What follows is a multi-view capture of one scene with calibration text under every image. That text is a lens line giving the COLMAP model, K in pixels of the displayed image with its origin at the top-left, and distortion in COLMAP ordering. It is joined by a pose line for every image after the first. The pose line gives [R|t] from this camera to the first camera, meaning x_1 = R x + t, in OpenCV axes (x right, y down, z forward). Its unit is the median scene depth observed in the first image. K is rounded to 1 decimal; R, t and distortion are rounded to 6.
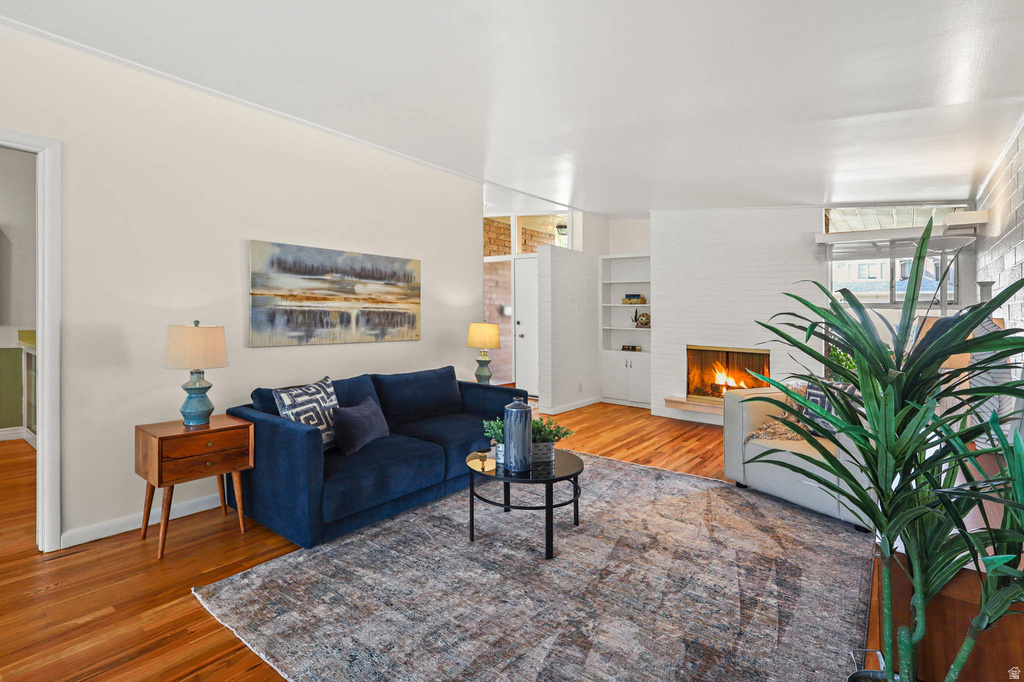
lens RADIAL K [[481.2, 0, 514.1], [0, 481.2, 331.3], [0, 0, 1]] dist [-0.000322, -0.000184]
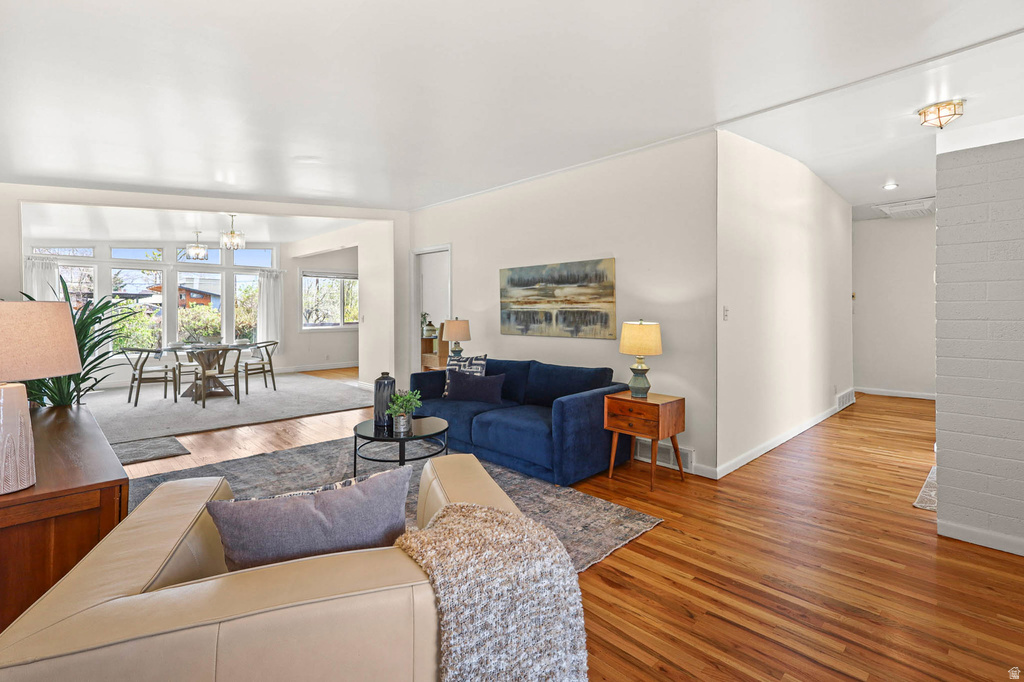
lens RADIAL K [[481.2, 0, 514.1], [0, 481.2, 331.3], [0, 0, 1]] dist [-0.000322, -0.000184]
pose [[-0.125660, 0.023694, -0.991790, 0.893708], [-0.036371, 0.998933, 0.028473, -0.020762], [0.991406, 0.039650, -0.124664, 1.027914]]
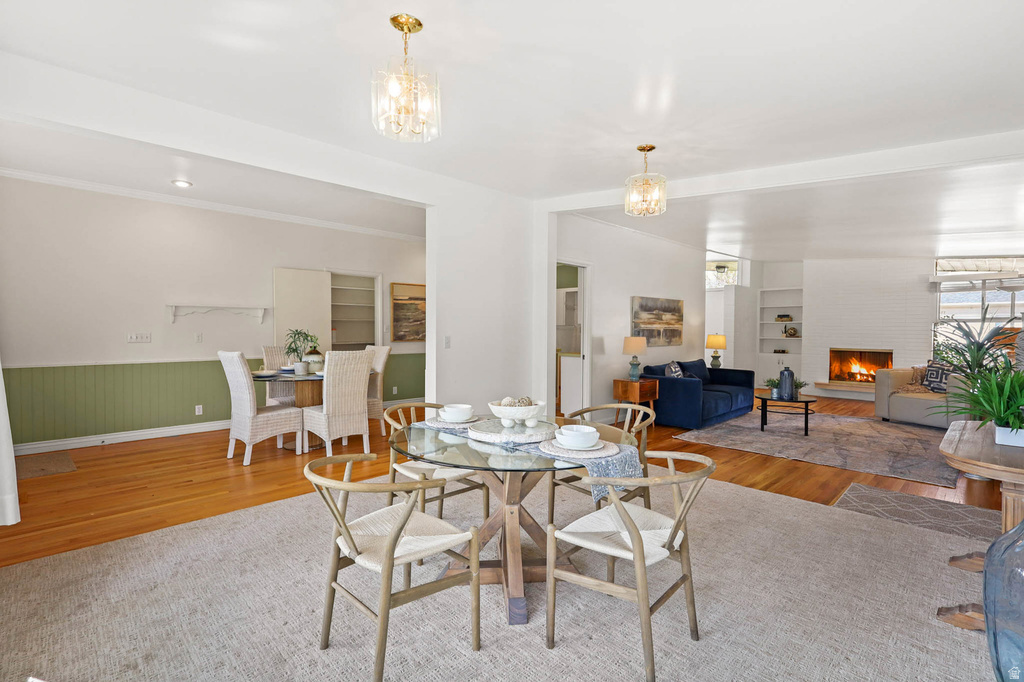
lens RADIAL K [[452.2, 0, 521.0], [0, 452.2, 355.1], [0, 0, 1]] dist [-0.000664, -0.000182]
pose [[0.990691, -0.006345, -0.135982, -0.627856], [0.009292, 0.999735, 0.021048, 0.017665], [0.135812, -0.022116, 0.990488, -0.842066]]
